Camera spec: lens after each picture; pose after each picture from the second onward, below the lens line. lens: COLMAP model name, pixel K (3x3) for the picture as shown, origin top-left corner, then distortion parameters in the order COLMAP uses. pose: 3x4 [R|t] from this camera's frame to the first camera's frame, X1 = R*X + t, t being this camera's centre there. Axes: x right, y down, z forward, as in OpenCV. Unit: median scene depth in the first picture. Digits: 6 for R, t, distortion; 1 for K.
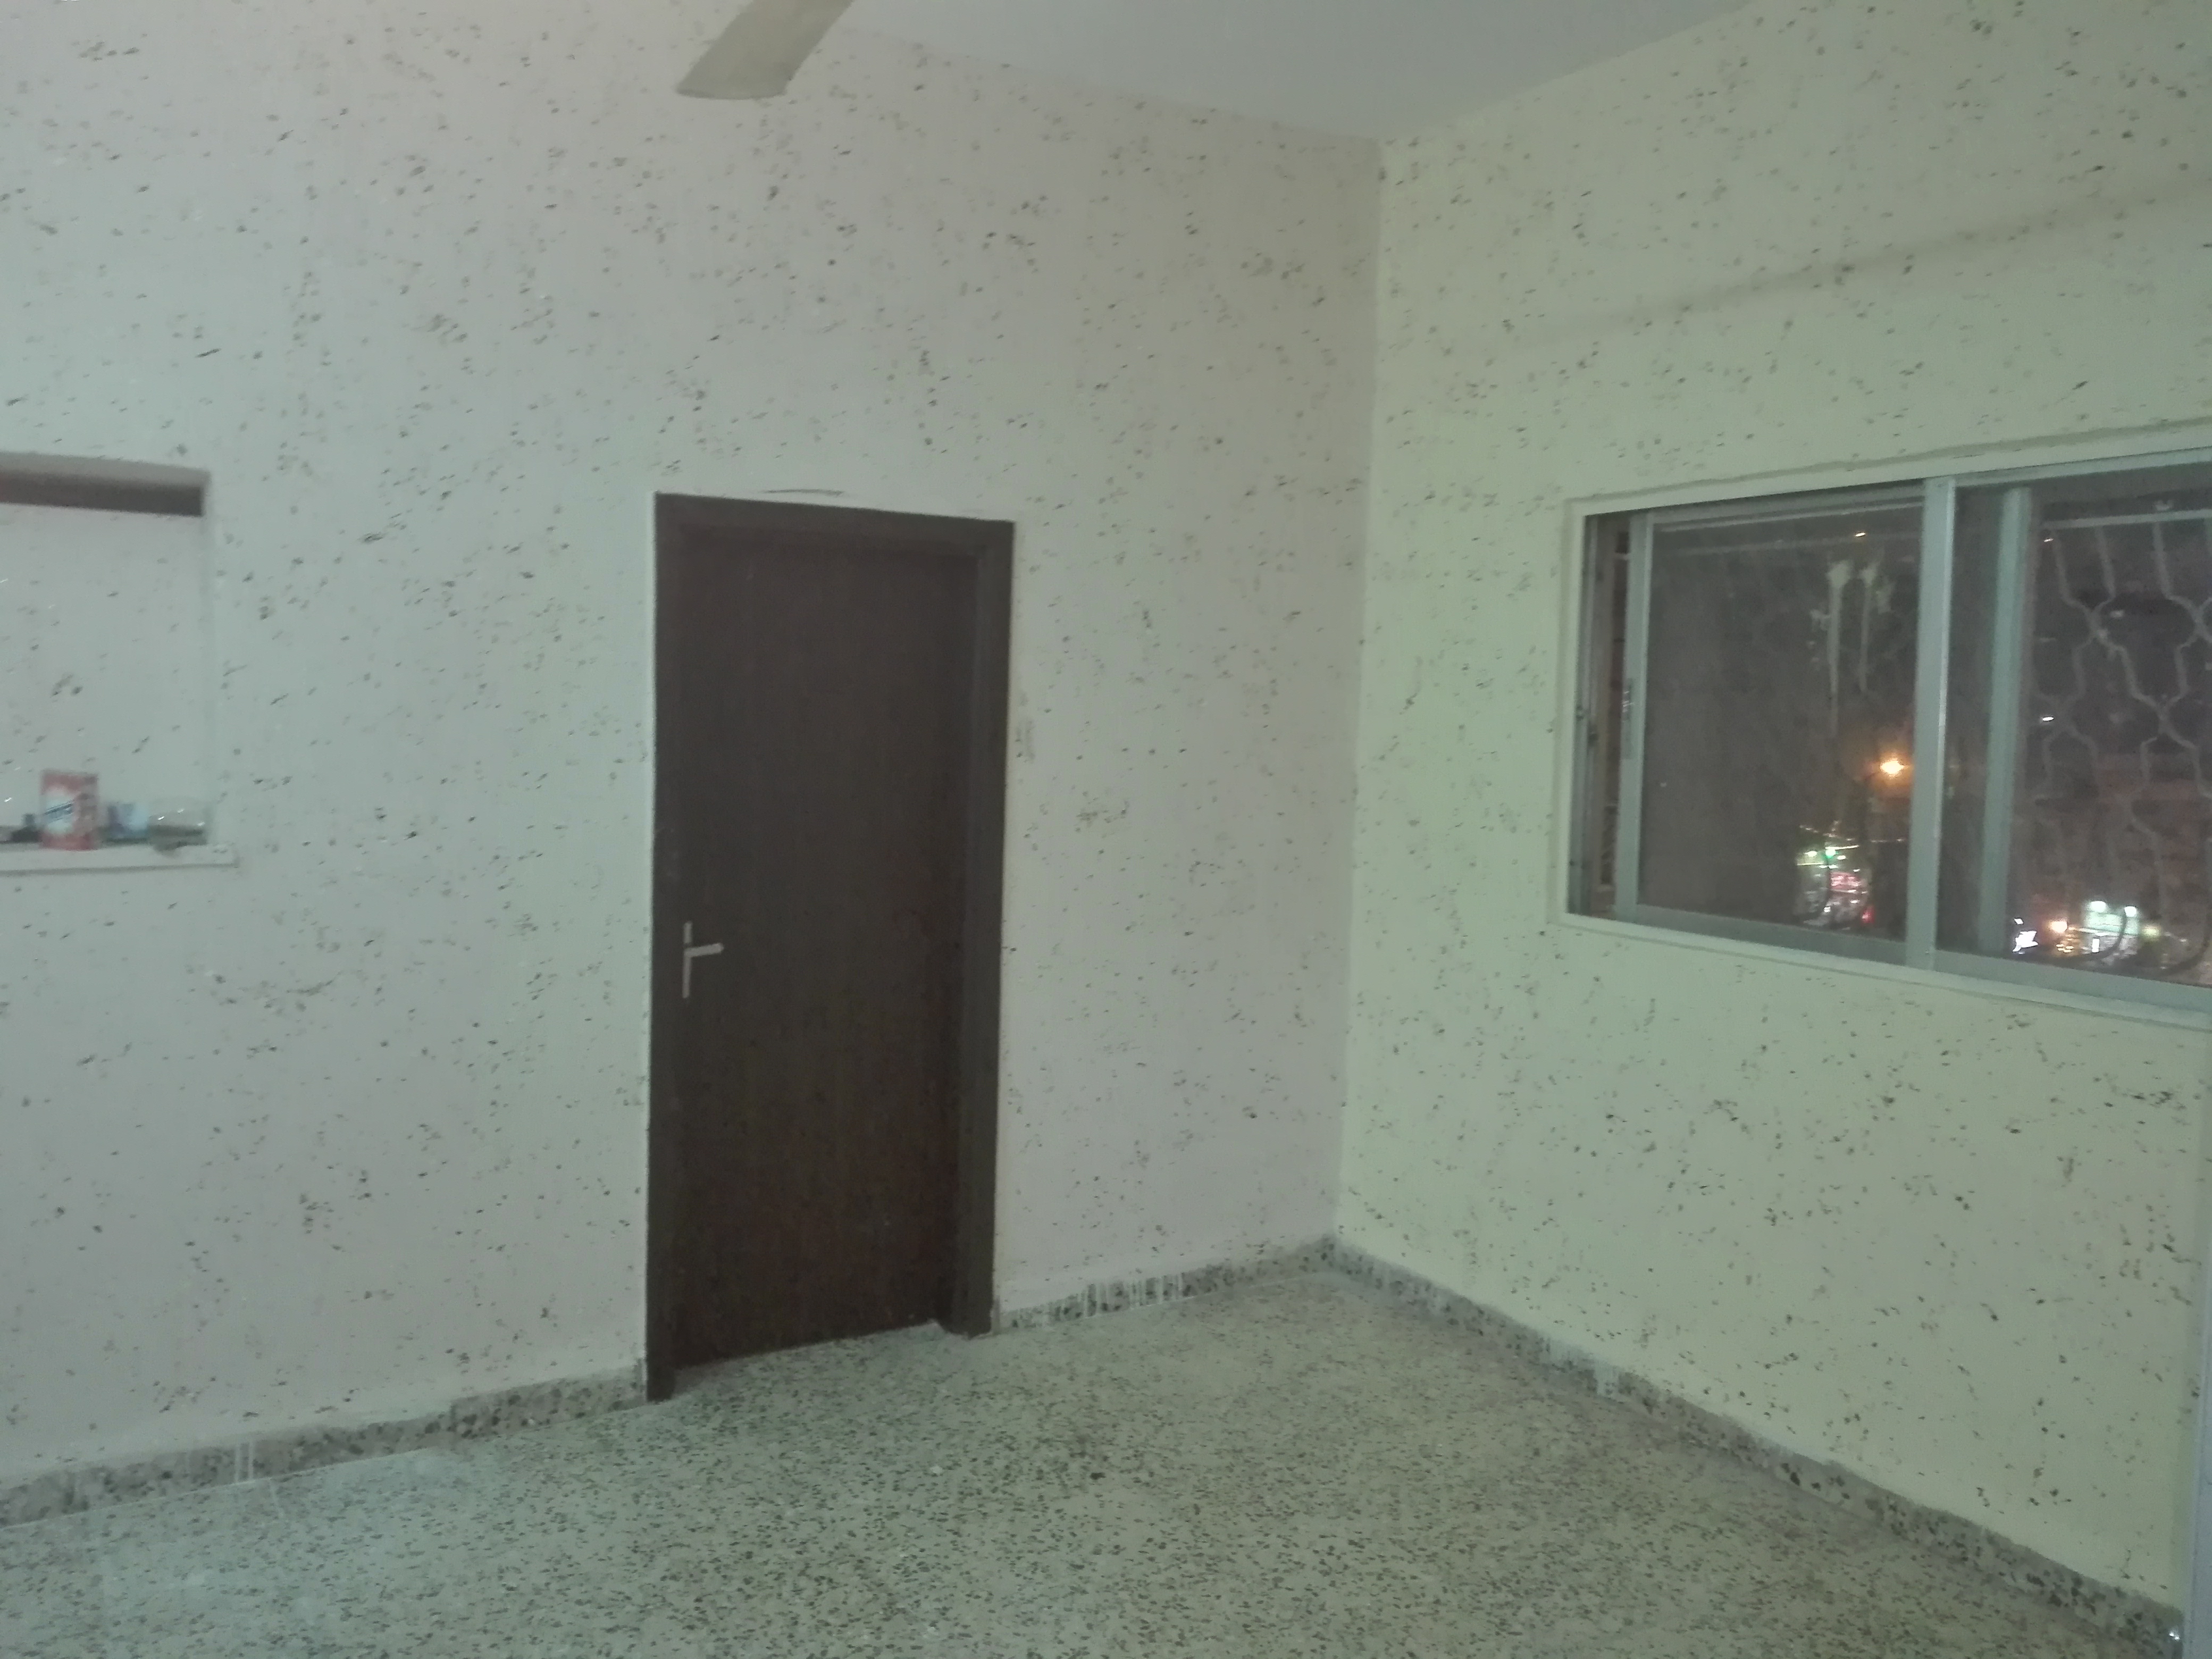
lens RADIAL K [[1836.2, 0, 1091.5], [0, 1836.2, 825.7], [0, 0, 1]] dist [0.083440, -0.130374]
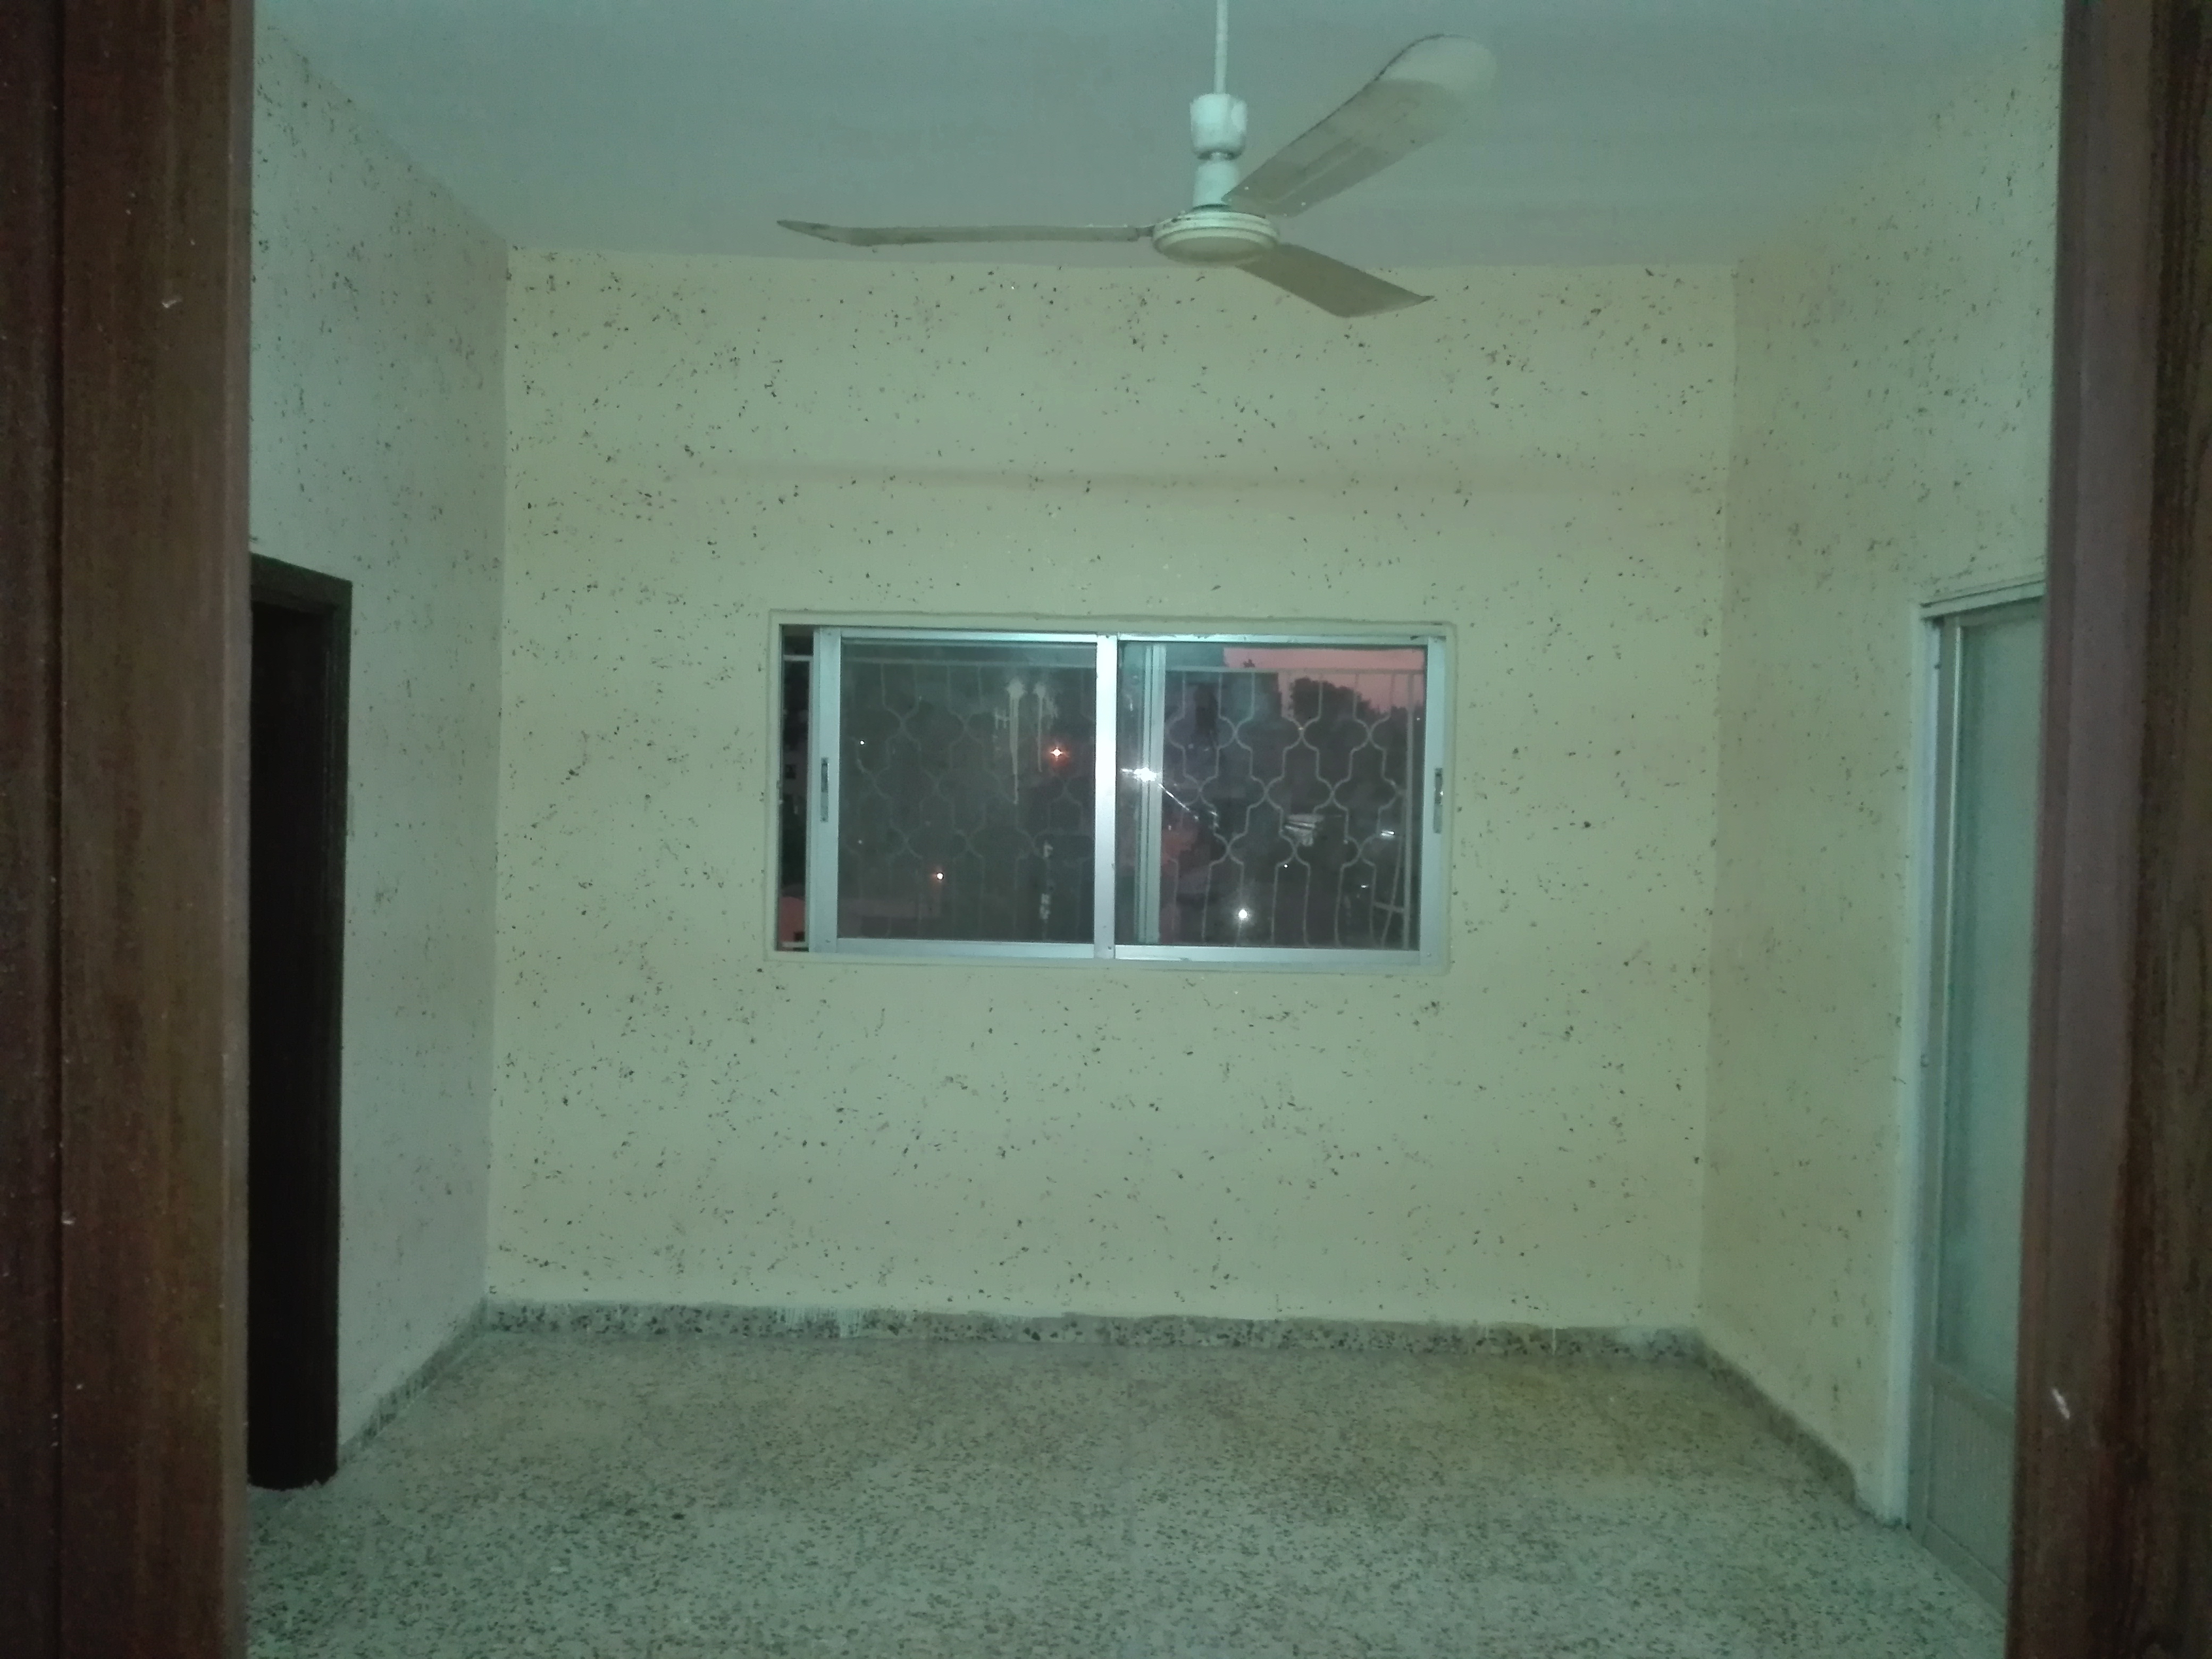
lens RADIAL K [[1836.2, 0, 1097.9], [0, 1836.2, 819.5], [0, 0, 1]] dist [0.083440, -0.130374]
pose [[0.504326, -0.024101, 0.863177, -0.762707], [0.049689, 0.998764, -0.001145, -0.030114], [-0.862083, 0.043468, 0.504900, 0.241138]]
